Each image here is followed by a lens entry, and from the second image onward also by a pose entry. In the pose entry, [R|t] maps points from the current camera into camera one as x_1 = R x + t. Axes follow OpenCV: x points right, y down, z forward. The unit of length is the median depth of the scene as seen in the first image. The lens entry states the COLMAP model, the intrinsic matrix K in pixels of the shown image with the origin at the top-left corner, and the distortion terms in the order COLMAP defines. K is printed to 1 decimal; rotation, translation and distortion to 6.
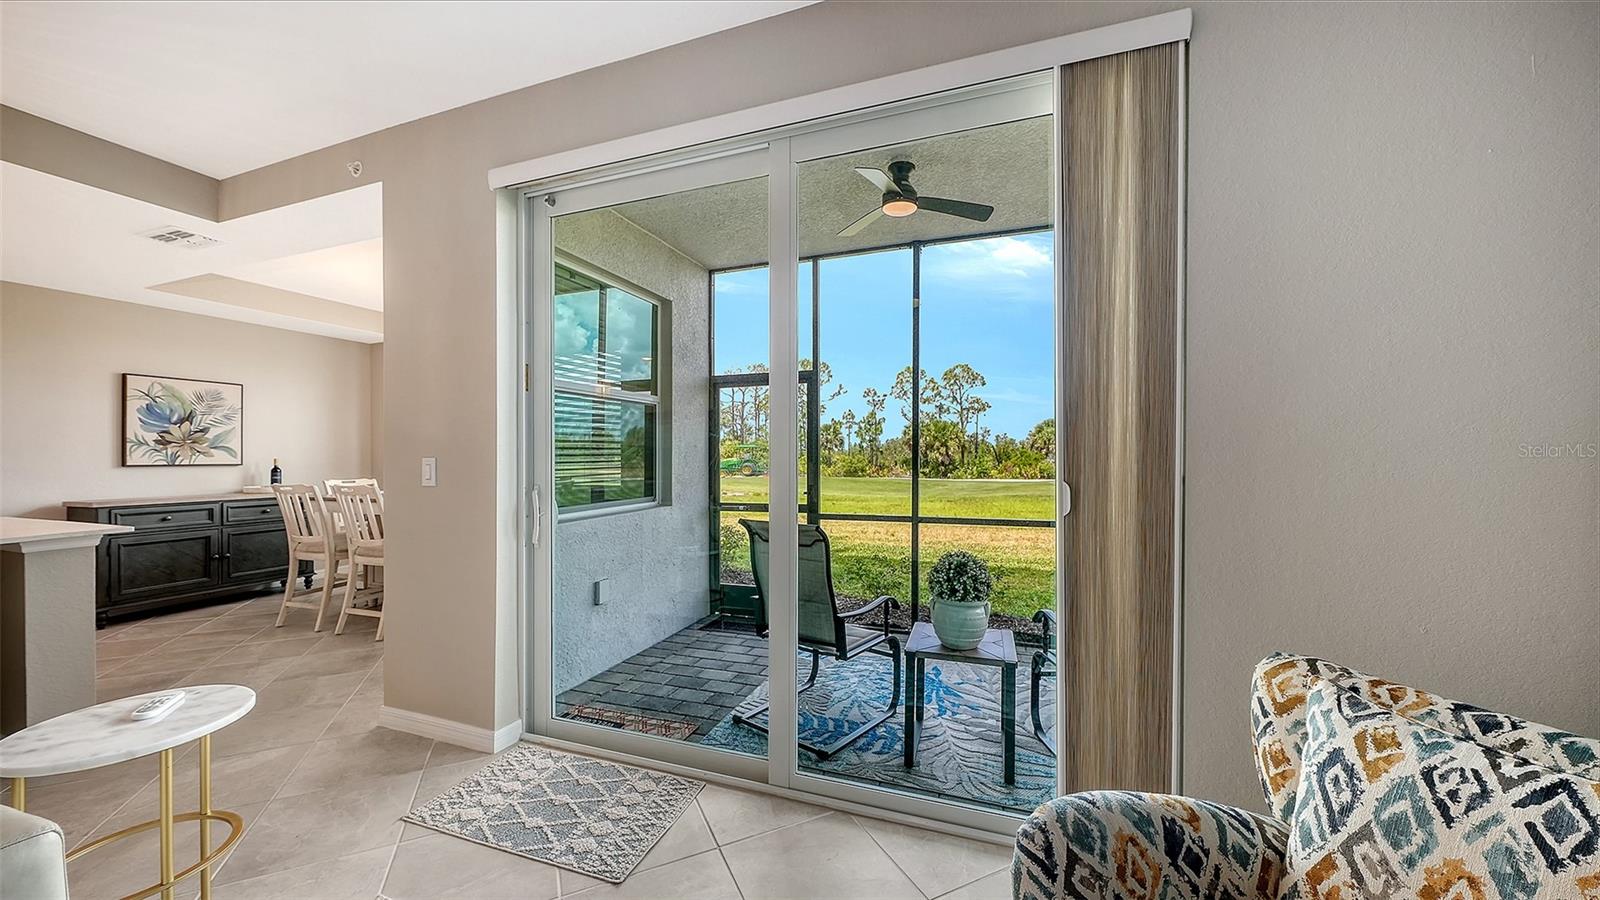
lens RADIAL K [[562.4, 0, 810.1], [0, 562.4, 456.9], [0, 0, 1]] dist [-0.003242, -0.001037]
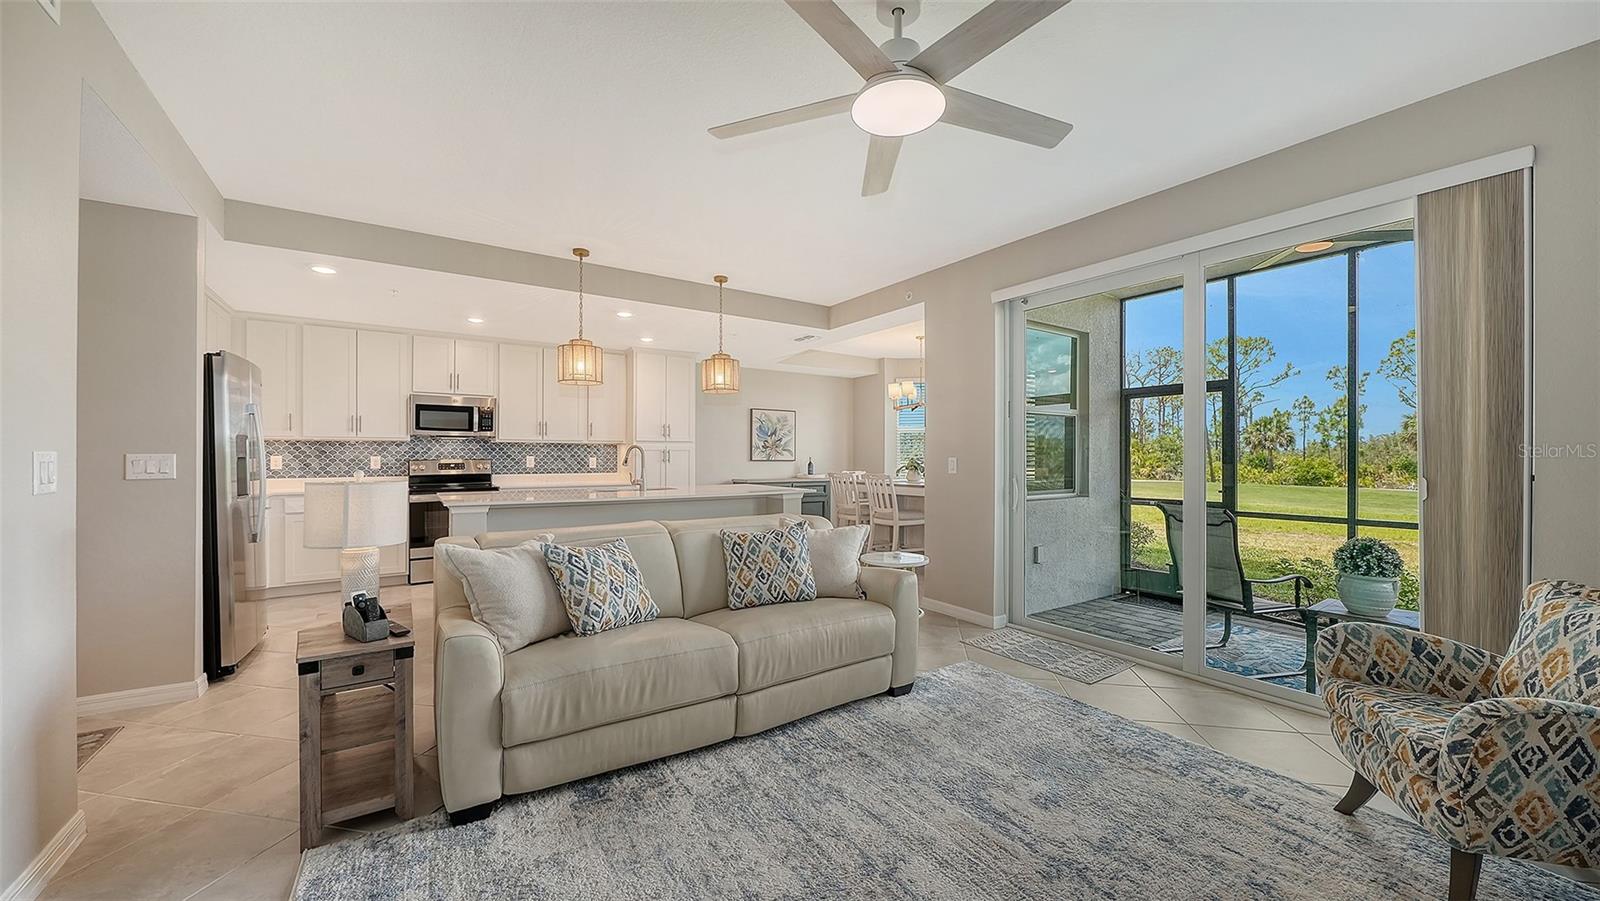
lens RADIAL K [[600.9, 0, 800.8], [0, 600.9, 448.5], [0, 0, 1]] dist [0.008381, -0.002920]
pose [[0.807061, -0.001679, -0.590466, 0.025376], [-0.006561, 0.999909, -0.011812, -0.000405], [0.590432, 0.013407, 0.806976, -0.415441]]
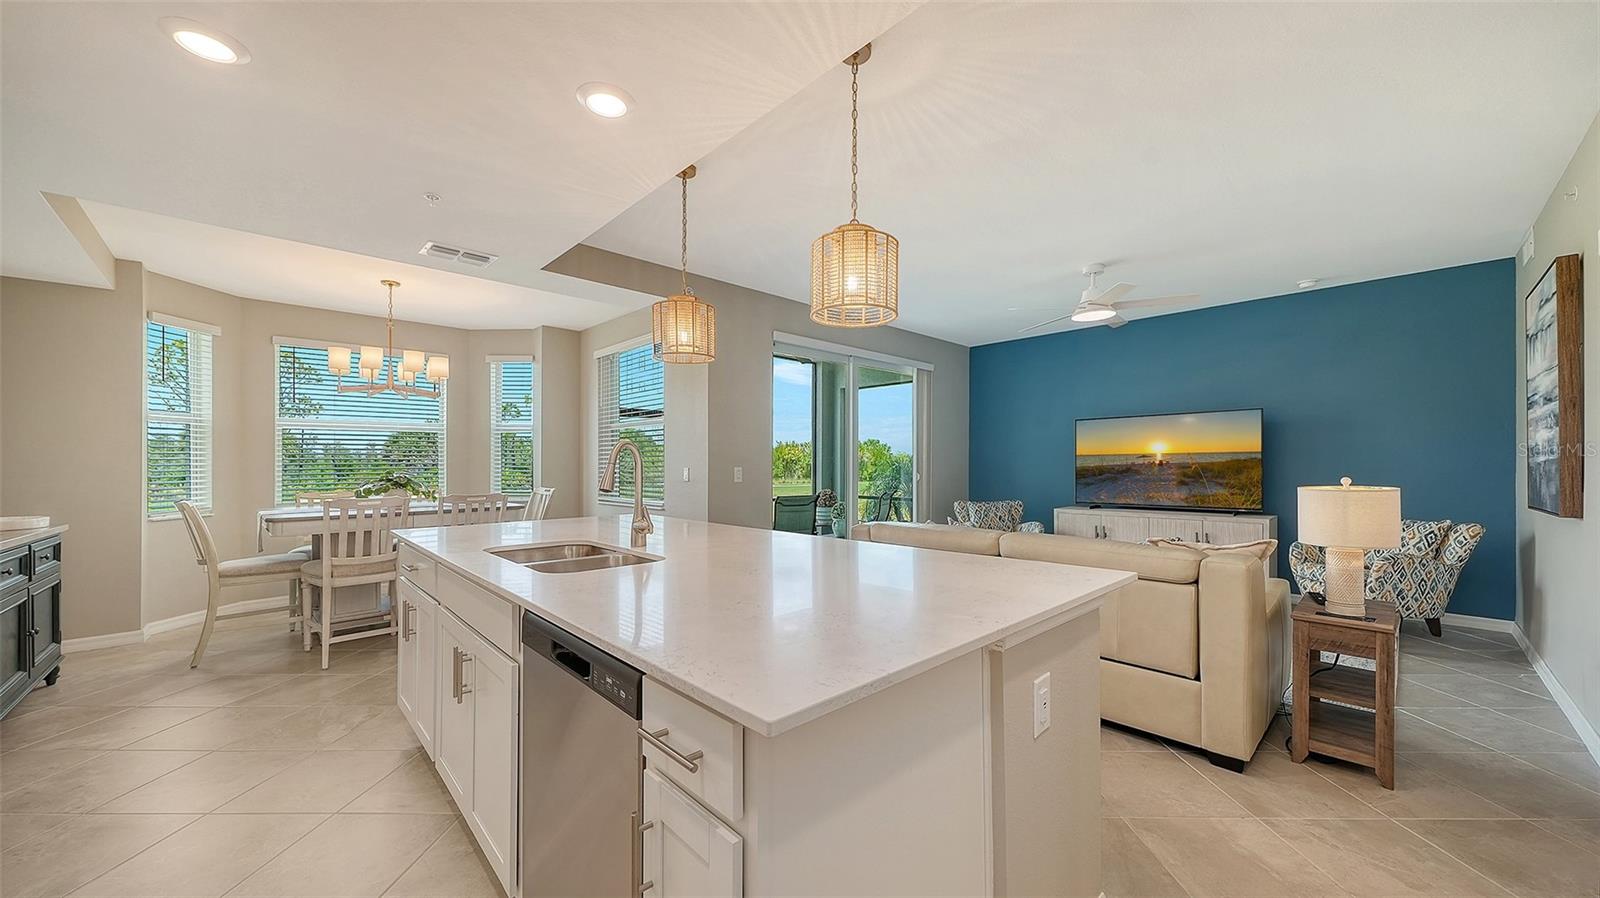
lens RADIAL K [[562.4, 0, 798.3], [0, 562.4, 471.6], [0, 0, 1]] dist [-0.003242, -0.001037]
pose [[0.444203, -0.009925, 0.895871, -1.198086], [0.006159, 0.999949, 0.008024, -0.000128], [-0.895905, 0.001954, 0.444242, -0.007098]]
